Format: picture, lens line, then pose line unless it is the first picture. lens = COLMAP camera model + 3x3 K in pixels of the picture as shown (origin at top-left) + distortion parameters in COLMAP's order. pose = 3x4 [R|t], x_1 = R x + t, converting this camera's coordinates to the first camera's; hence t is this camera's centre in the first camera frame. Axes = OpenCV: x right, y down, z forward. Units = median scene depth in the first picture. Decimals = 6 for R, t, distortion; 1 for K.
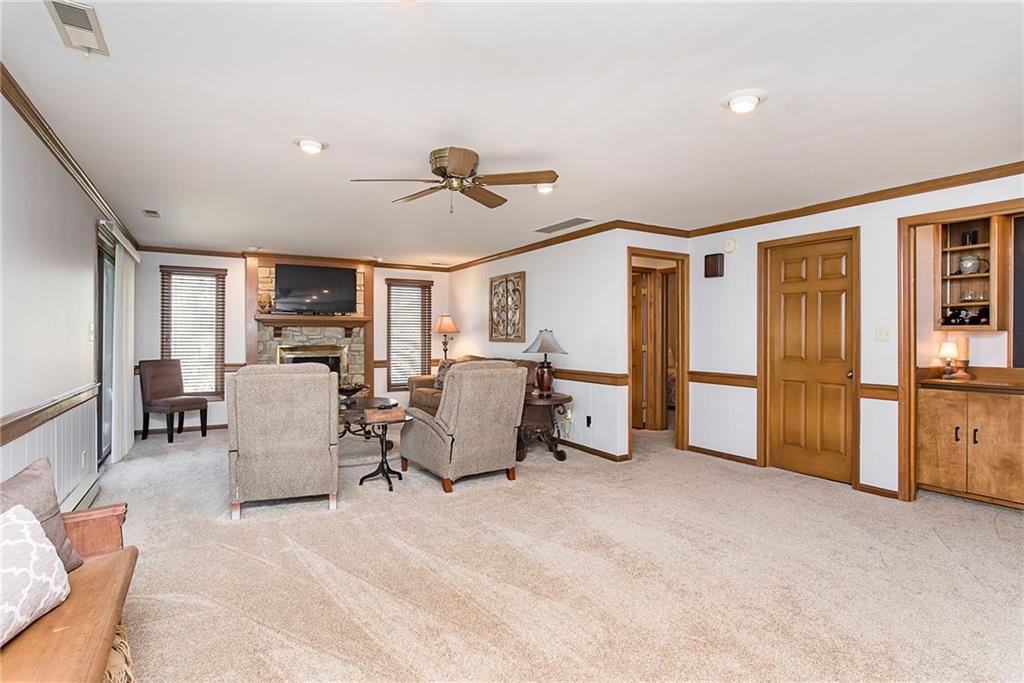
lens RADIAL K [[514.7, 0, 515.3], [0, 514.7, 337.8], [0, 0, 1]] dist [-0.013952, 0.008043]
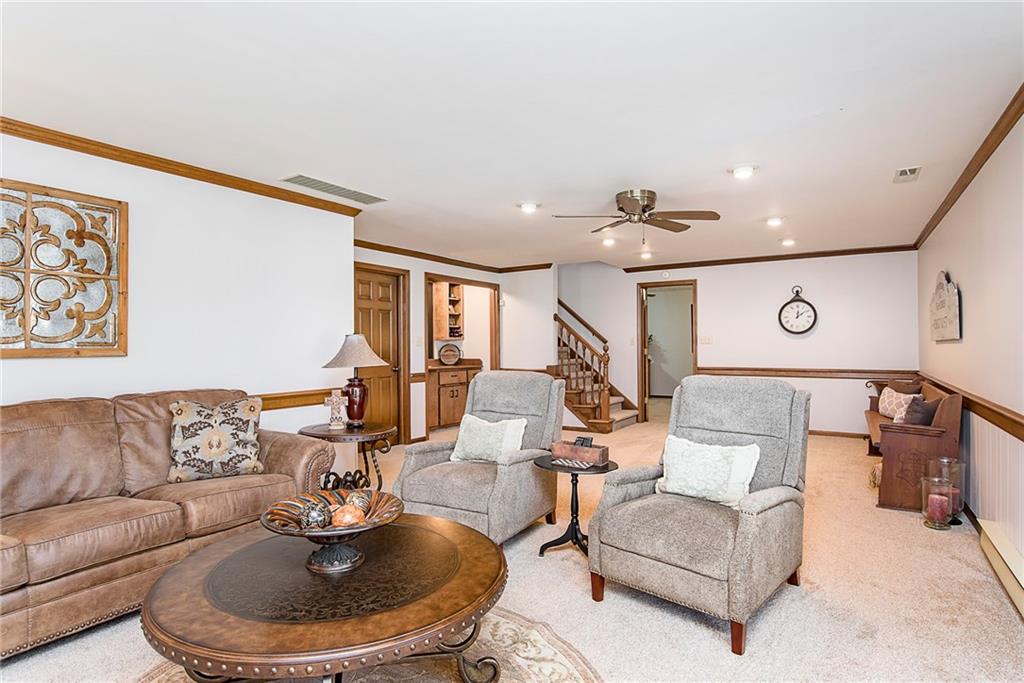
lens RADIAL K [[514.7, 0, 513.1], [0, 514.7, 341.9], [0, 0, 1]] dist [-0.013952, 0.008043]
pose [[-0.411728, 0.003696, 0.911299, -0.542859], [0.003907, 0.999990, -0.002291, -0.001406], [-0.911298, 0.002617, -0.411739, 0.861785]]
